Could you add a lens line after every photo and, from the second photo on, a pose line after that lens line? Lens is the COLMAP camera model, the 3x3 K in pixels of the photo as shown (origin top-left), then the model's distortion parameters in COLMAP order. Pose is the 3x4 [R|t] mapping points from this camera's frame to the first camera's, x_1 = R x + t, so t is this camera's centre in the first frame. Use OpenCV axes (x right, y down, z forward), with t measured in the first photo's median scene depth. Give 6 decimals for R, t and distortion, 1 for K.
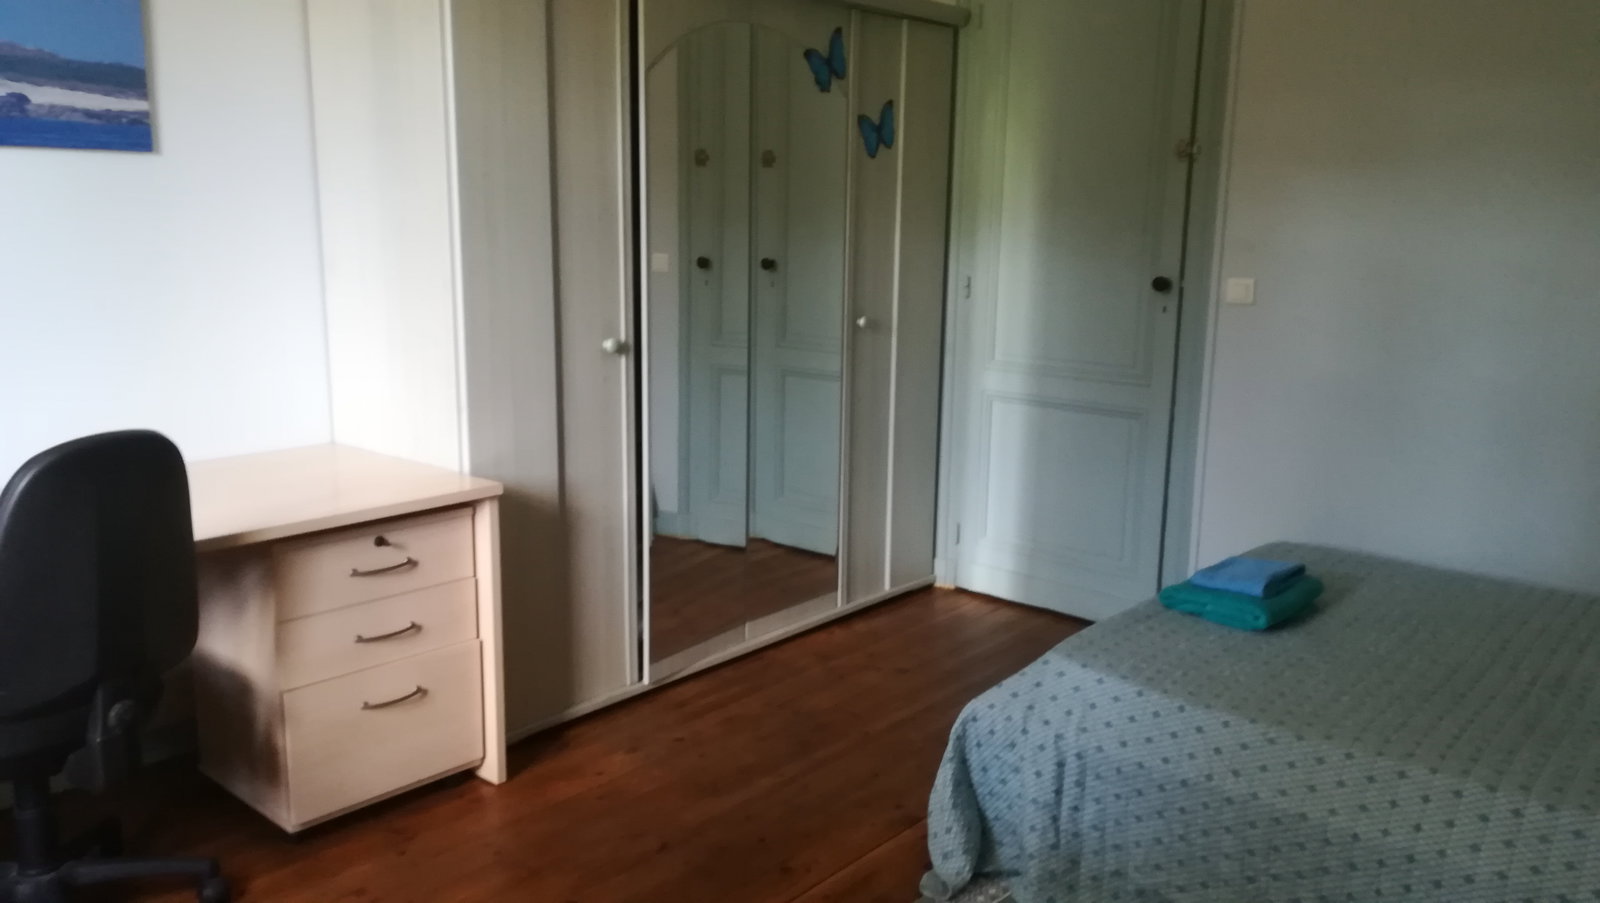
lens RADIAL K [[1240.5, 0, 799.9], [0, 1240.5, 450.8], [0, 0, 1]] dist [-0.008575, -0.001780]
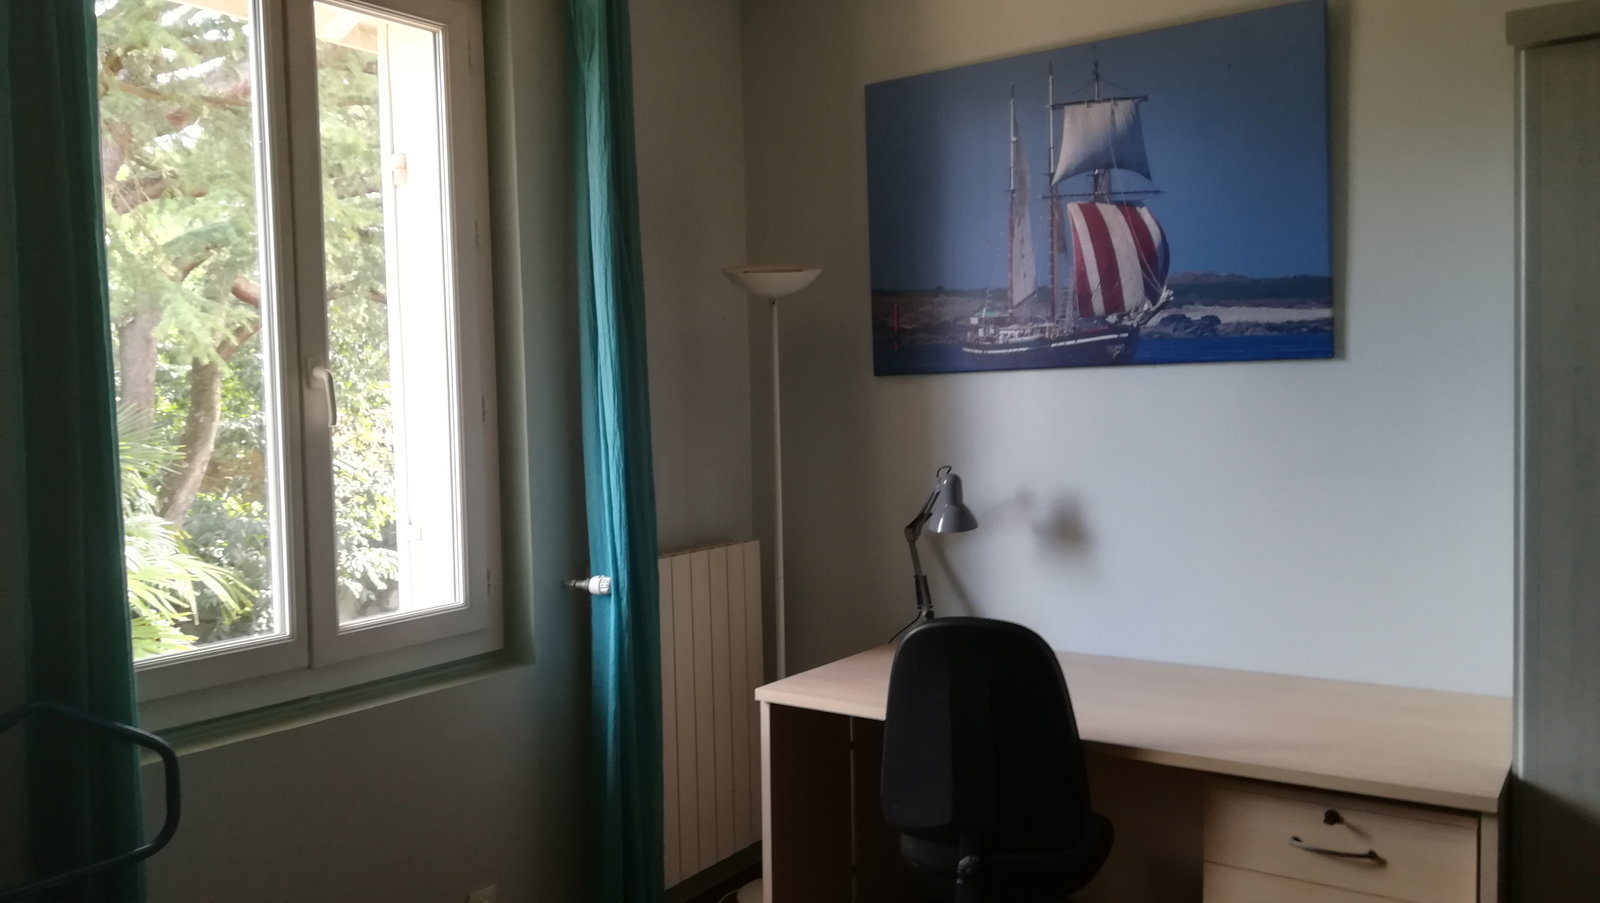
lens RADIAL K [[1240.5, 0, 800.0], [0, 1240.5, 454.3], [0, 0, 1]] dist [-0.008575, -0.001780]
pose [[0.111856, 0.026005, -0.993384, 0.425526], [-0.169394, 0.985525, 0.006725, -0.108182], [0.979180, 0.167521, 0.114642, 0.515981]]
